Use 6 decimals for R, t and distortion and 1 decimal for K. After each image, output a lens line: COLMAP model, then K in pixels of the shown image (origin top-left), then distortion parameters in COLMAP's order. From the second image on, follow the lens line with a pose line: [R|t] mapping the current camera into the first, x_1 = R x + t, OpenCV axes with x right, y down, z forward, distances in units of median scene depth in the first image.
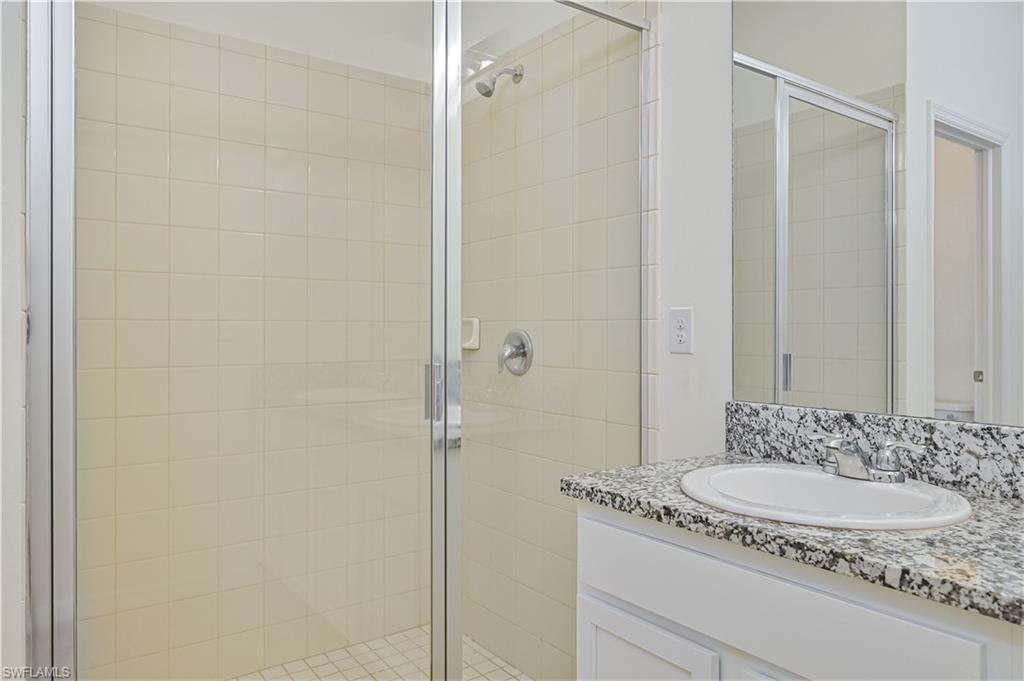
lens RADIAL K [[681.8, 0, 507.5], [0, 681.8, 335.8], [0, 0, 1]] dist [-0.024621, 0.001006]
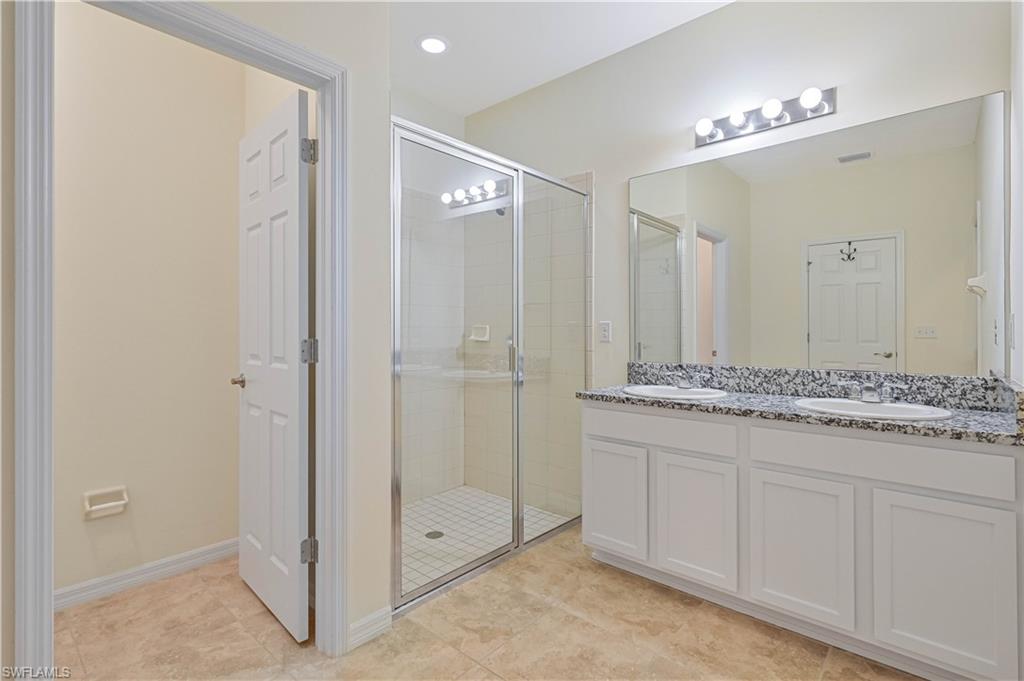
lens RADIAL K [[457.5, 0, 515.2], [0, 457.5, 339.2], [0, 0, 1]] dist [0.001362, -0.001568]
pose [[0.975076, -0.005556, 0.221802, -0.548148], [0.002941, 0.999922, 0.012117, -0.004269], [-0.221852, -0.011163, 0.975016, -0.615570]]
